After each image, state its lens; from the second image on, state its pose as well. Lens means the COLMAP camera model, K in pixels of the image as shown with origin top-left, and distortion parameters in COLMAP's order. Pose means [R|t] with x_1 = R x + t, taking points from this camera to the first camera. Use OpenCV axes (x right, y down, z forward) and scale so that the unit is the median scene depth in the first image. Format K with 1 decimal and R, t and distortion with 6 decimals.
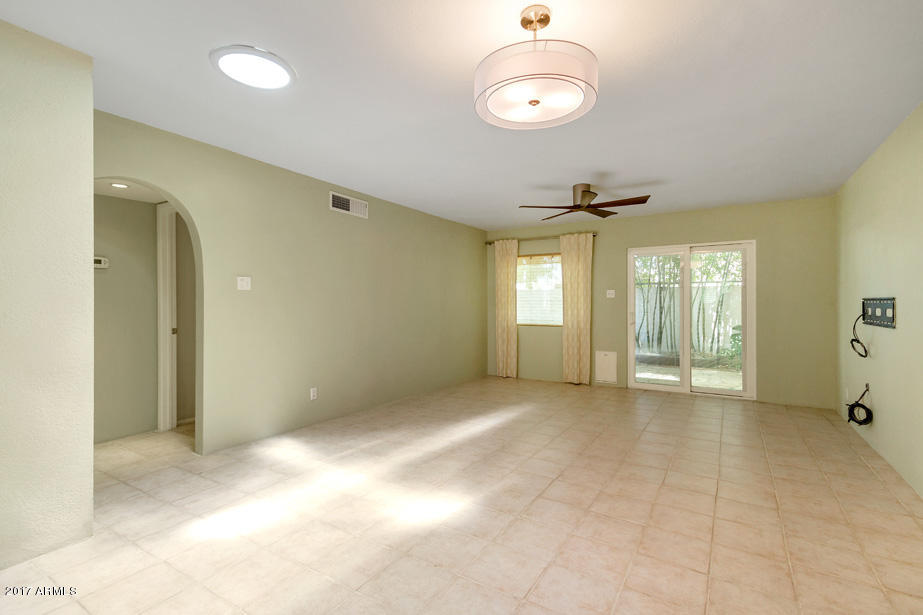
lens RADIAL K [[432.4, 0, 459.8], [0, 432.4, 304.8], [0, 0, 1]] dist [0.021431, -0.000169]
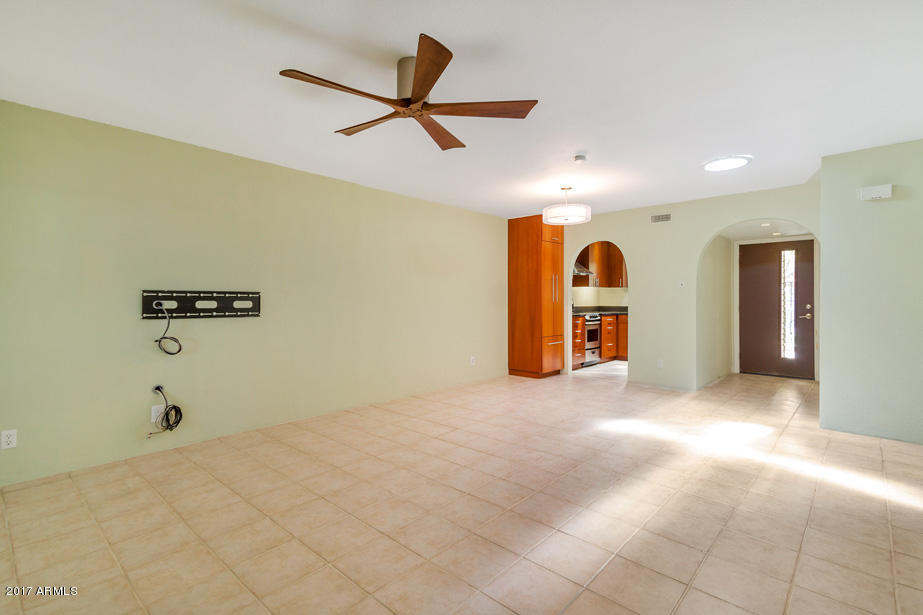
lens RADIAL K [[432.4, 0, 463.6], [0, 432.4, 302.1], [0, 0, 1]] dist [0.021431, -0.000169]
pose [[-0.984932, -0.001288, 0.172935, 0.185263], [-0.000170, 0.999979, 0.006484, 0.003509], [-0.172940, 0.006357, -0.984912, 2.048955]]
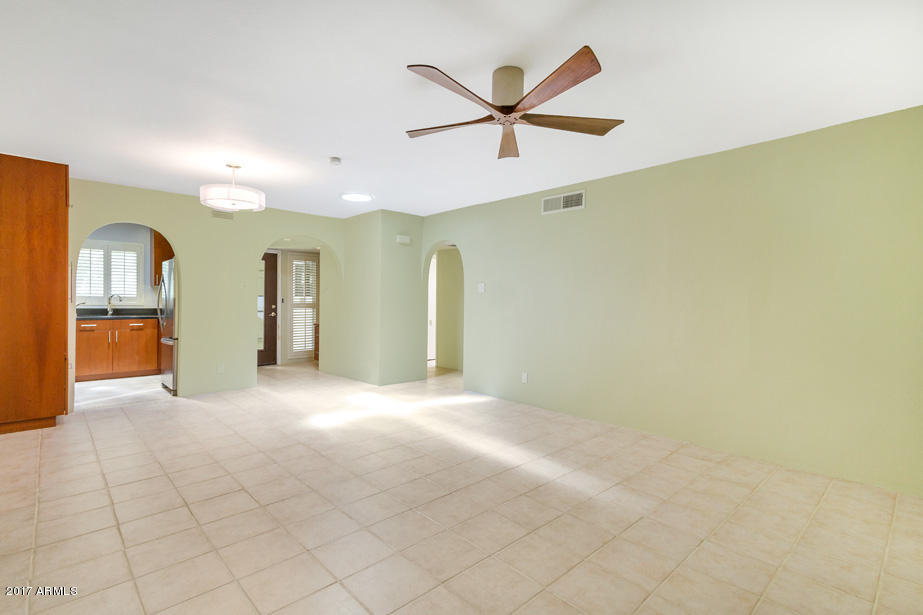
lens RADIAL K [[432.4, 0, 461.8], [0, 432.4, 304.6], [0, 0, 1]] dist [0.021431, -0.000169]
pose [[-0.252606, 0.001374, -0.967568, 1.104318], [-0.009653, 0.999946, 0.003941, 0.004190], [0.967521, 0.010335, -0.252579, 1.481415]]
